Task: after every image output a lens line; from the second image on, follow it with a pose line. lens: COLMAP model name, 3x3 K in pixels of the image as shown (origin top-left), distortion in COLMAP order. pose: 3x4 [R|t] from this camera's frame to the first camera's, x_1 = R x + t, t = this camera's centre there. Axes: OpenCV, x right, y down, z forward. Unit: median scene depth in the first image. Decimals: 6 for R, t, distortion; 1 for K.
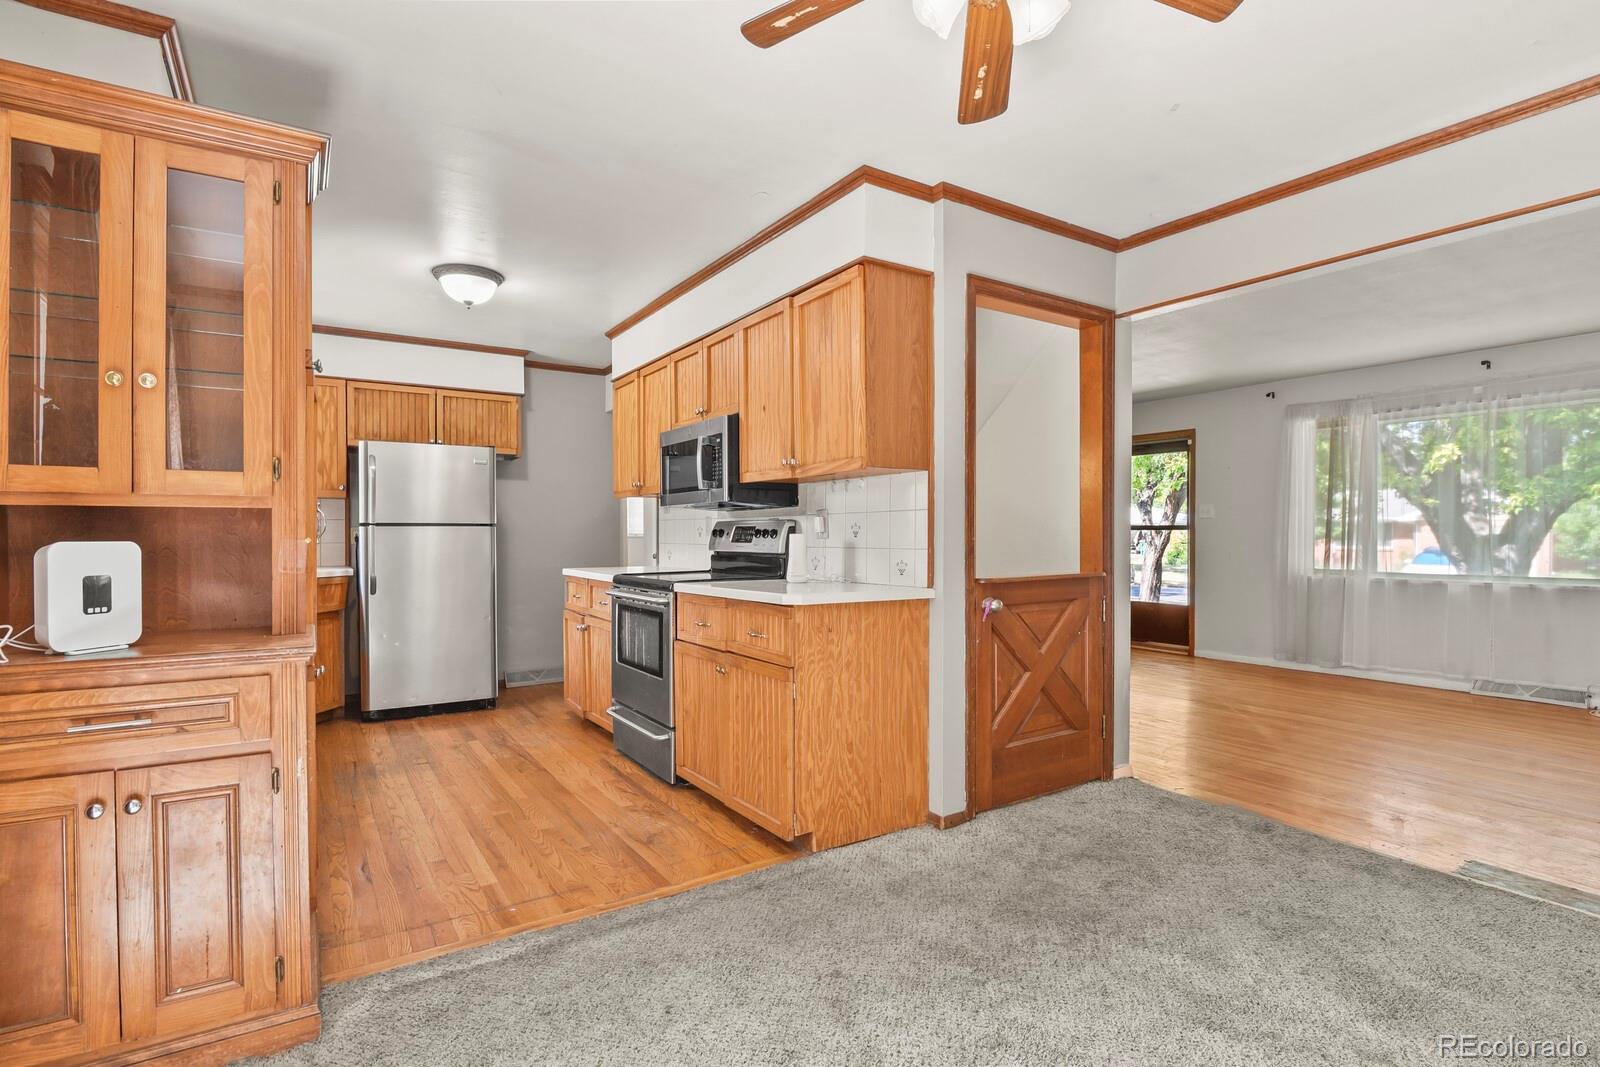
lens RADIAL K [[775.1, 0, 805.7], [0, 775.1, 539.2], [0, 0, 1]] dist [-0.014710, -0.001125]
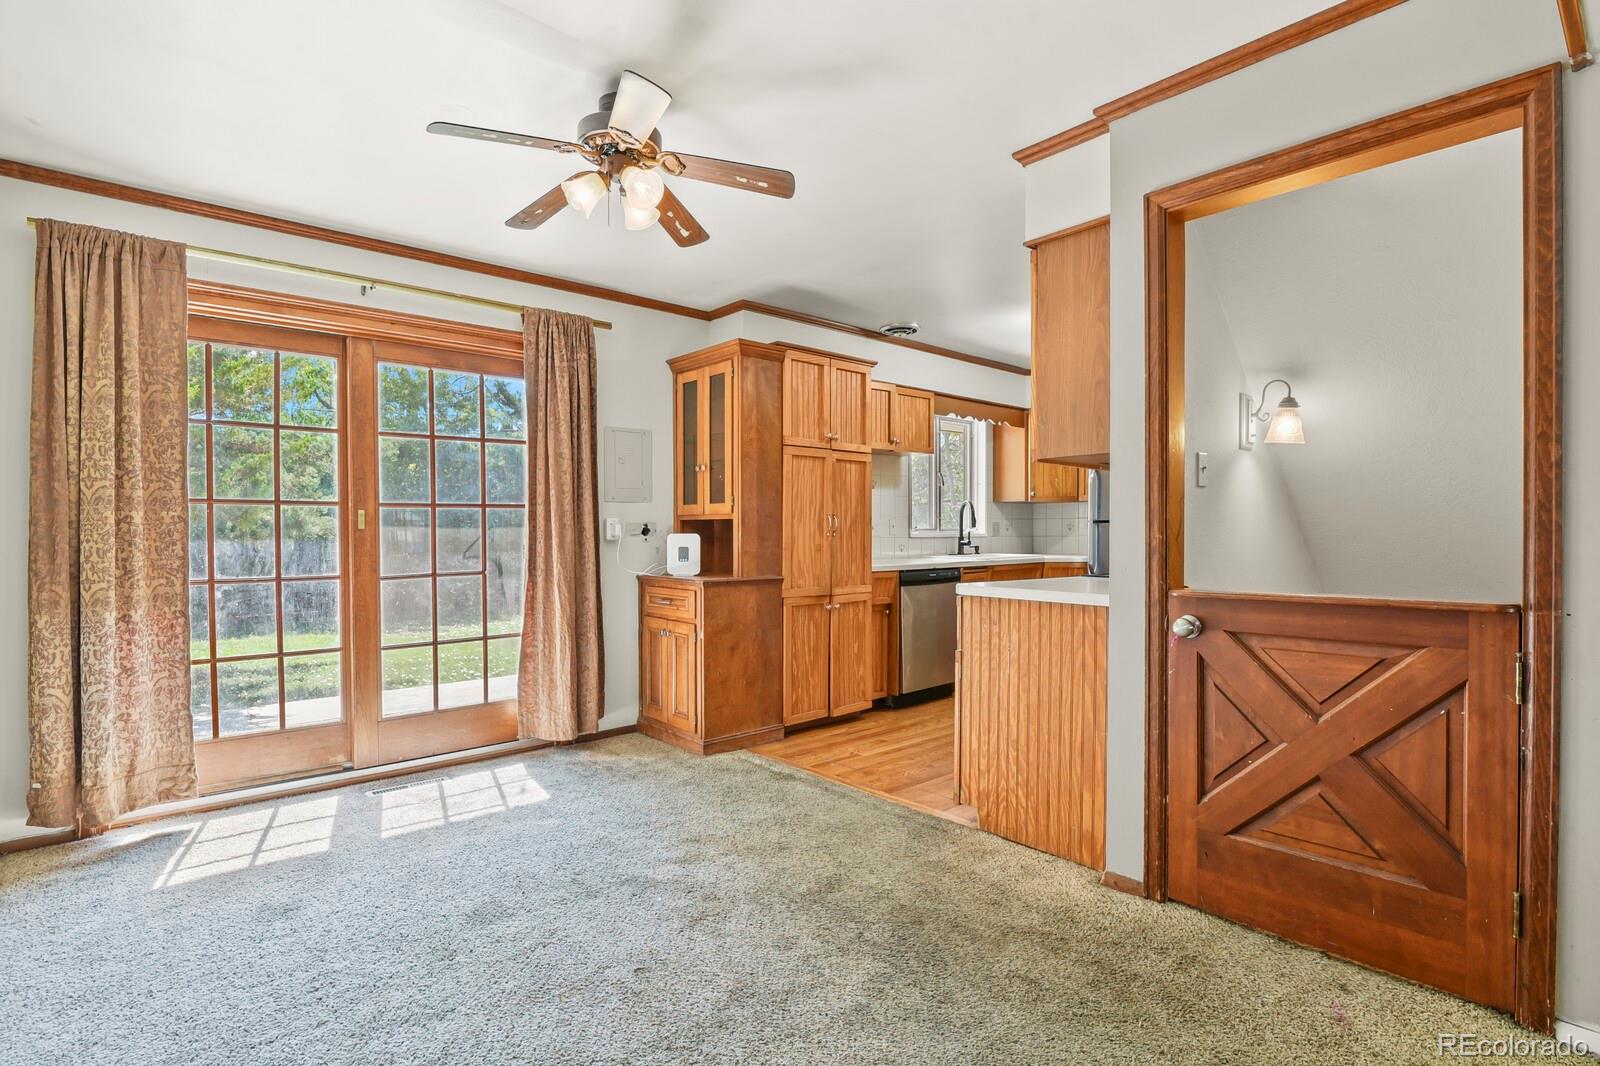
lens RADIAL K [[775.1, 0, 805.7], [0, 775.1, 538.7], [0, 0, 1]] dist [-0.014710, -0.001125]
pose [[0.144371, 0.010751, -0.989465, 0.940455], [-0.003192, 0.999941, 0.010399, -0.004889], [0.989518, 0.001657, 0.144397, 0.555788]]
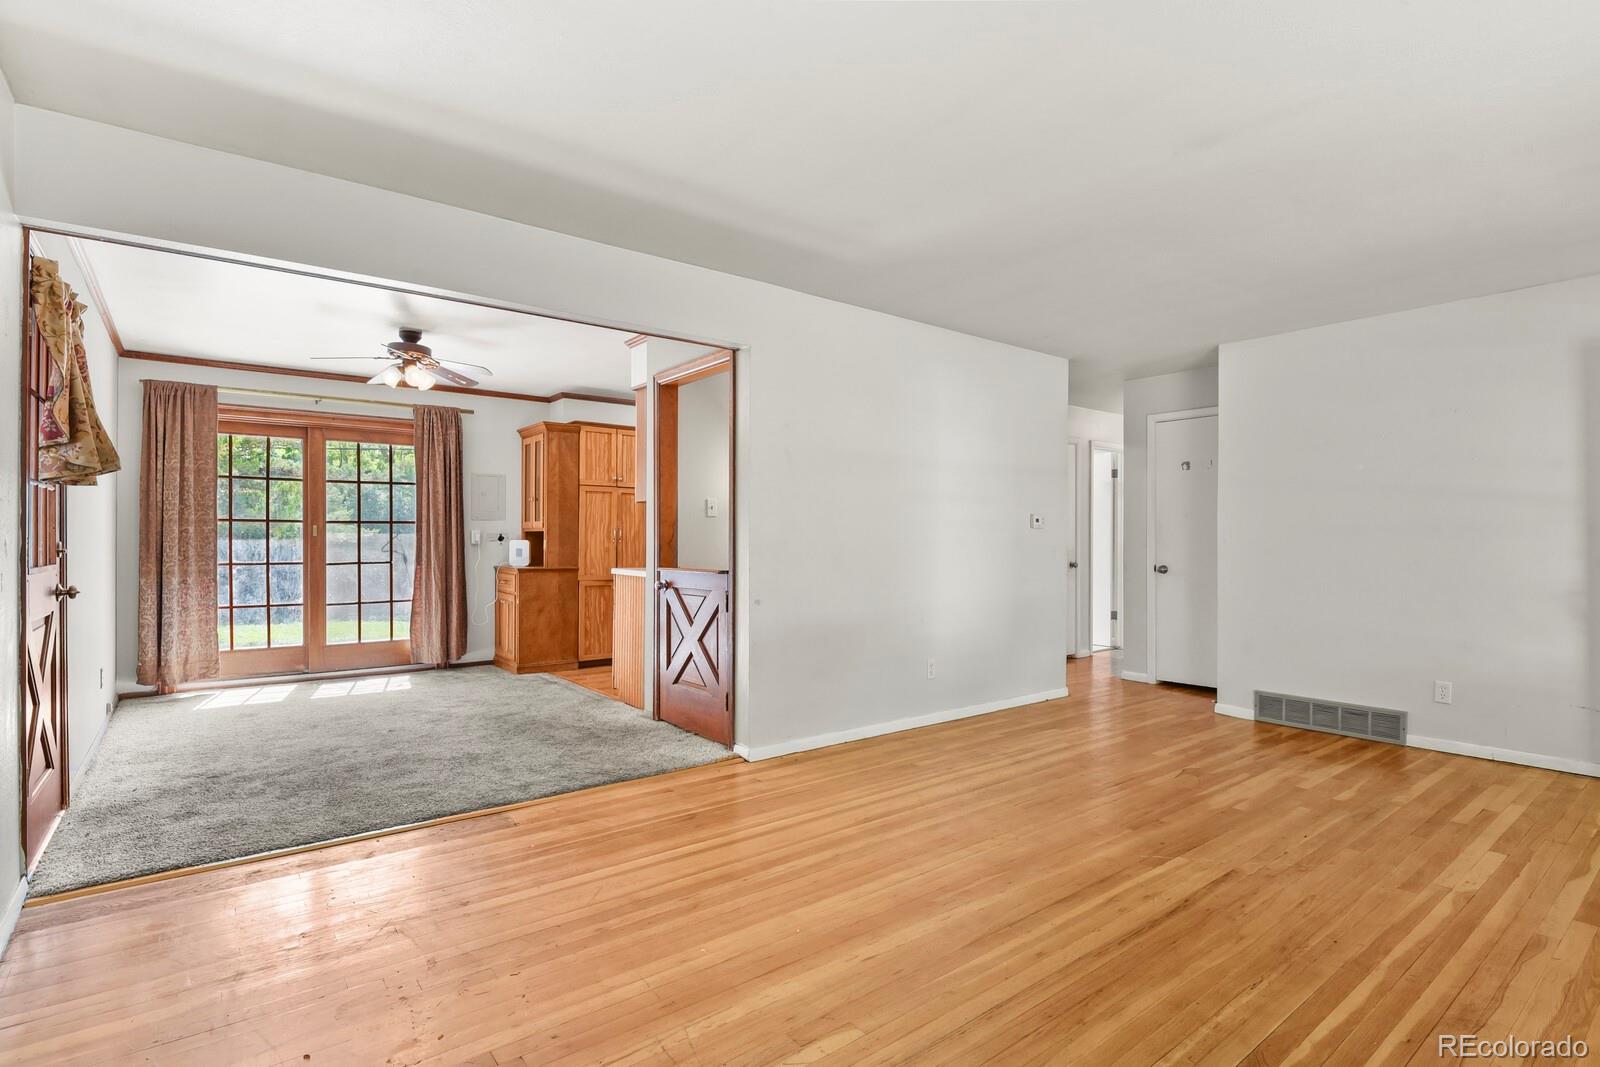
lens RADIAL K [[775.1, 0, 805.7], [0, 775.1, 539.2], [0, 0, 1]] dist [-0.014710, -0.001125]
pose [[0.082617, 0.000742, -0.996581, 1.838428], [-0.009498, 0.999955, -0.000043, -0.009063], [0.996536, 0.009469, 0.082620, 1.191503]]
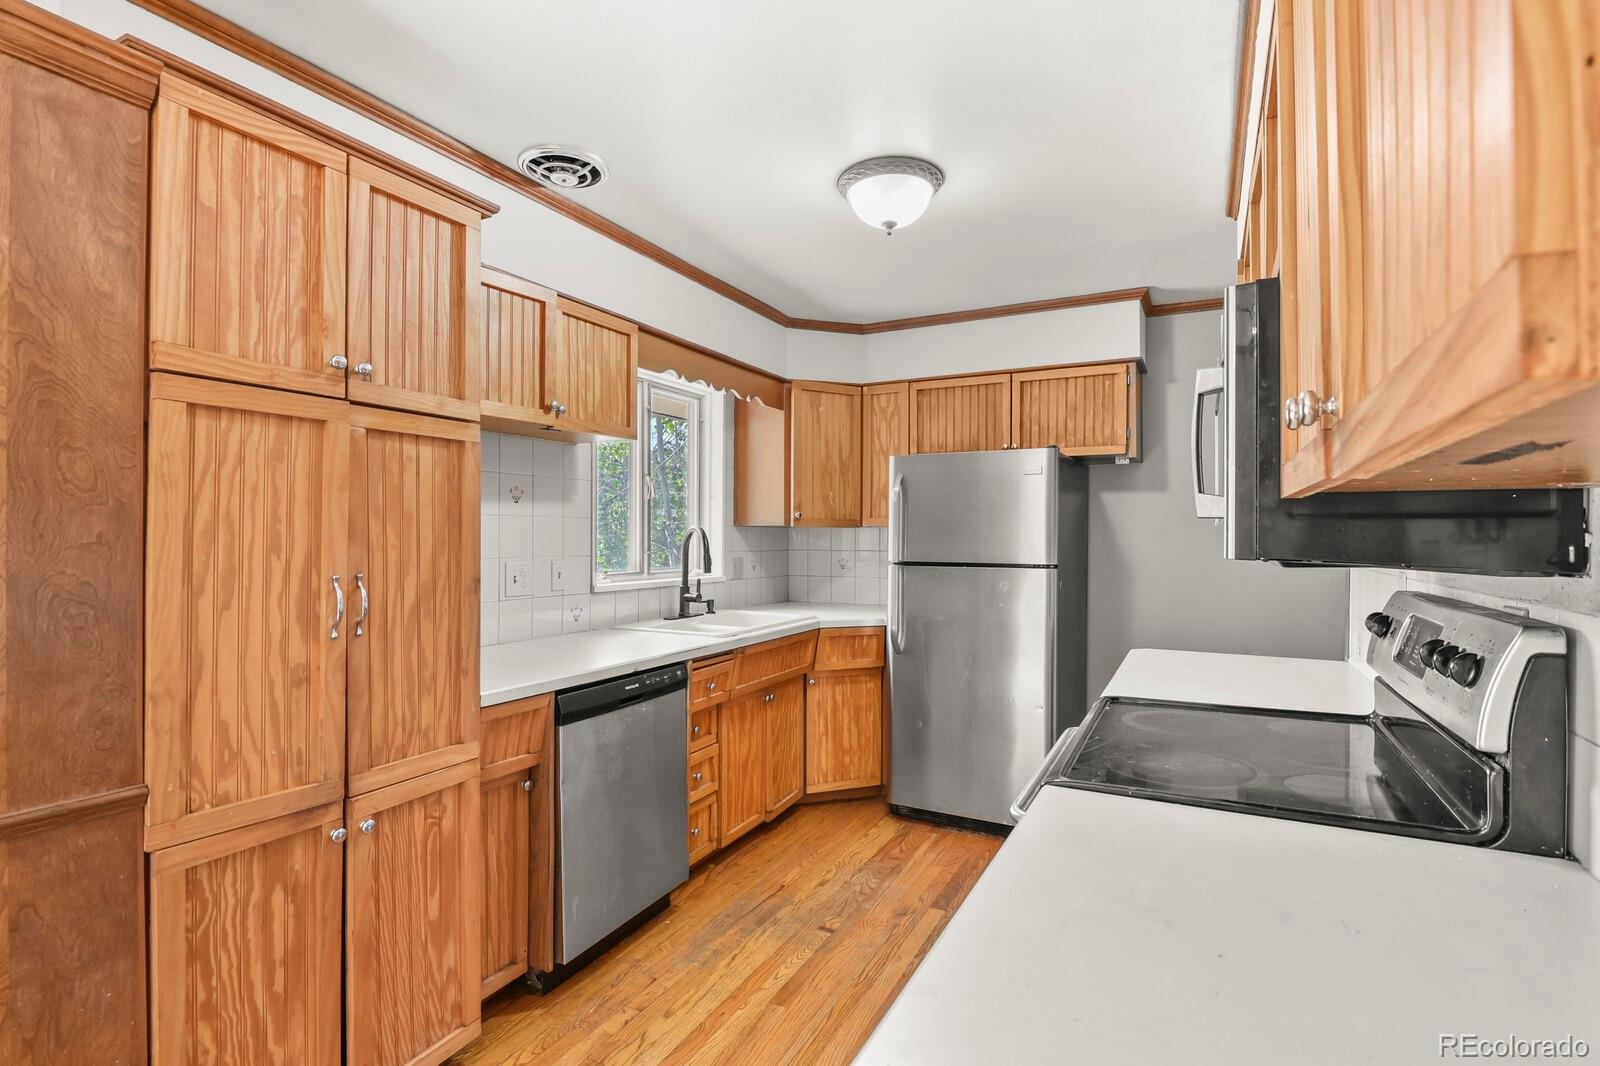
lens RADIAL K [[775.1, 0, 805.7], [0, 775.1, 538.7], [0, 0, 1]] dist [-0.014710, -0.001125]
pose [[0.490092, 0.005671, -0.871652, 0.106835], [-0.009881, 0.999951, 0.000950, -0.067546], [0.871615, 0.008147, 0.490124, 0.833815]]
